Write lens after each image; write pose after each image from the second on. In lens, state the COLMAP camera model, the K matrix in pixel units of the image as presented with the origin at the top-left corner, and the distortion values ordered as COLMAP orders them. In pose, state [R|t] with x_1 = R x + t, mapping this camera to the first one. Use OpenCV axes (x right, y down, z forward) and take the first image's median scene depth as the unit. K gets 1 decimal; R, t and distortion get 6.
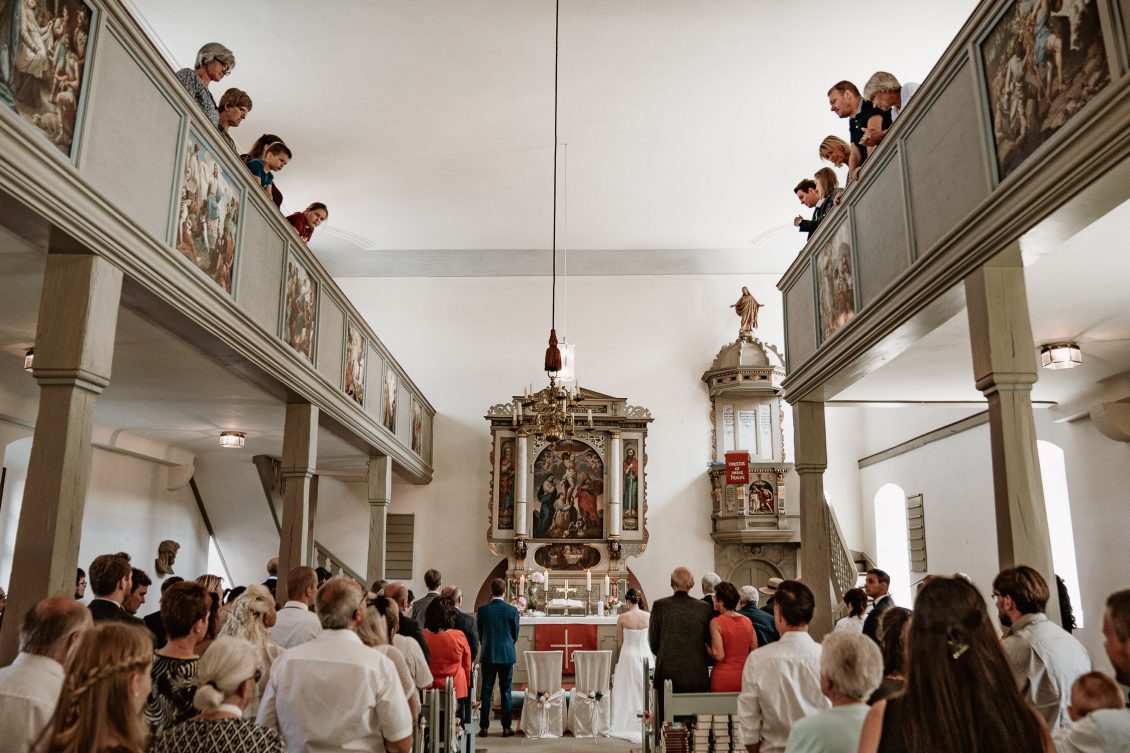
lens RADIAL K [[882.5, 0, 565.0], [0, 882.5, 376.5], [0, 0, 1]] dist [-0.149142, 0.000423]
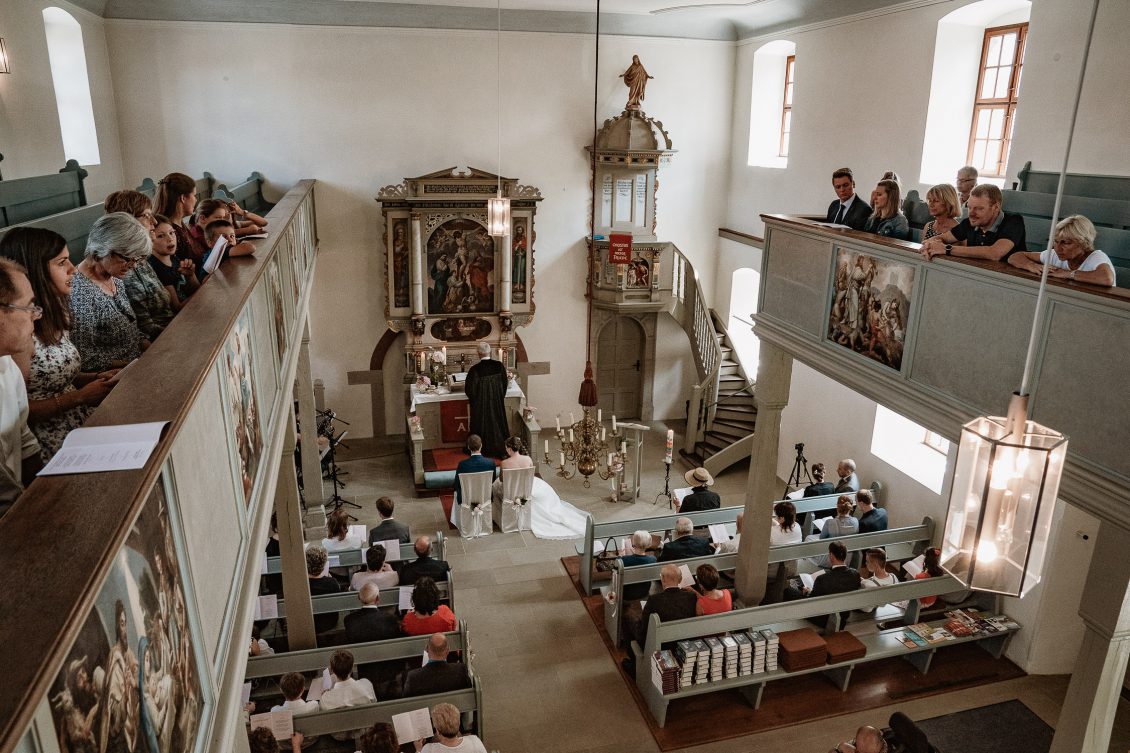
lens RADIAL K [[772.0, 0, 536.9], [0, 772.0, 378.1], [0, 0, 1]] dist [-0.113216, -0.000087]
pose [[0.971725, -0.066846, 0.226456, -0.123863], [-0.055806, 0.866895, 0.495358, -0.214454], [-0.229427, -0.493989, 0.838653, 0.152113]]
